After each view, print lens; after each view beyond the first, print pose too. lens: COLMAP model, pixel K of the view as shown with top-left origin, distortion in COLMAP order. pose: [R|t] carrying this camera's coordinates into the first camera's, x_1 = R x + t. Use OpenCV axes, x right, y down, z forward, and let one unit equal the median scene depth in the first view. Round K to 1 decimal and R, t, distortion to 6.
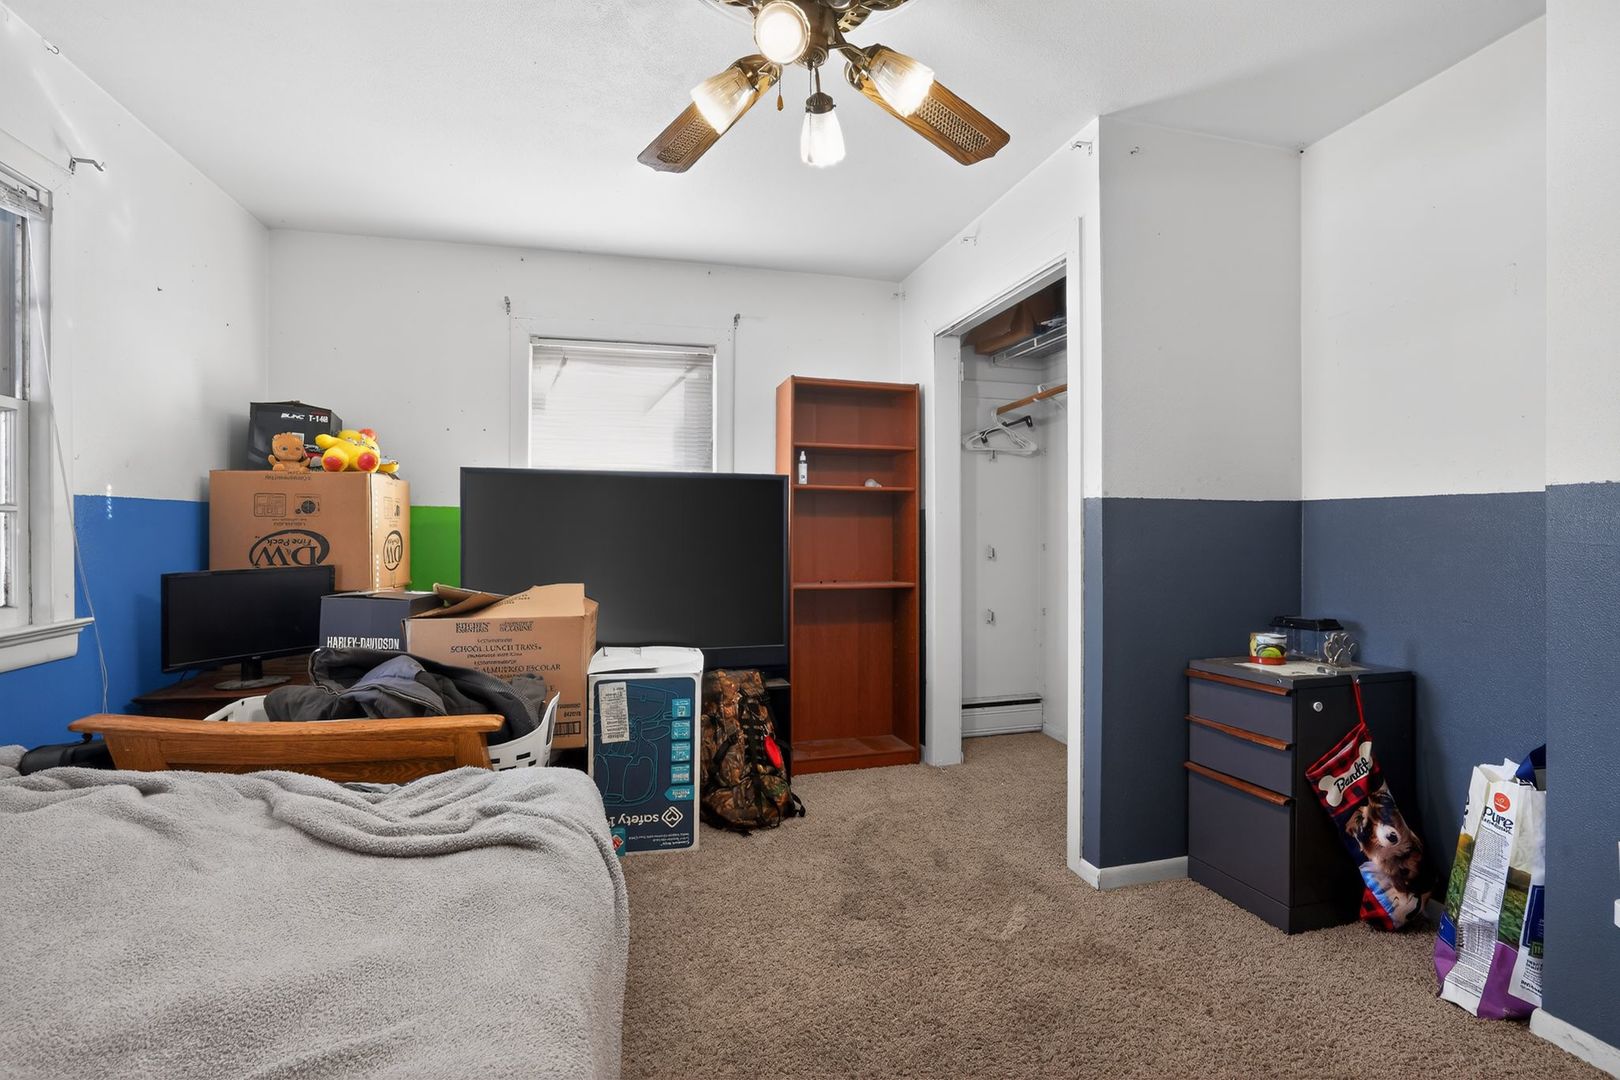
lens RADIAL K [[770.9, 0, 810.1], [0, 770.9, 550.7], [0, 0, 1]] dist [-0.044471, 0.004870]
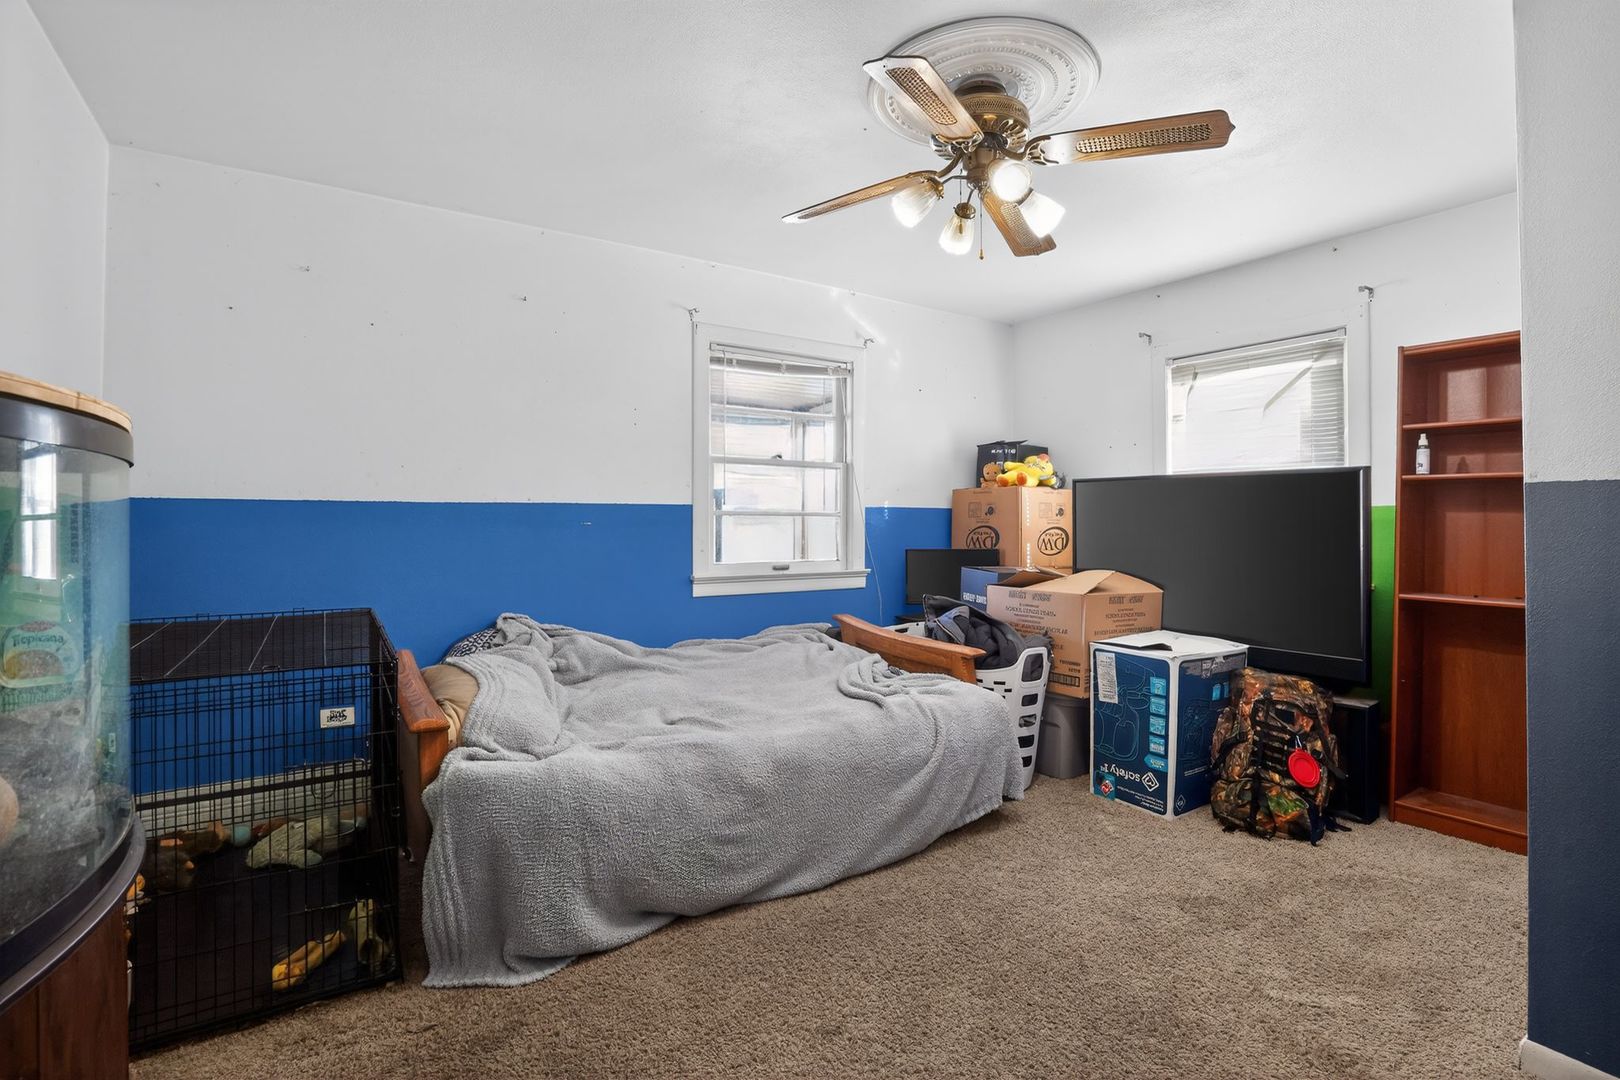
lens RADIAL K [[770.9, 0, 806.0], [0, 770.9, 528.6], [0, 0, 1]] dist [-0.044471, 0.004870]
pose [[0.300524, 0.008363, -0.953738, 0.730588], [-0.031110, 0.999515, -0.001038, -0.008071], [0.953267, 0.029982, 0.300639, 0.169081]]
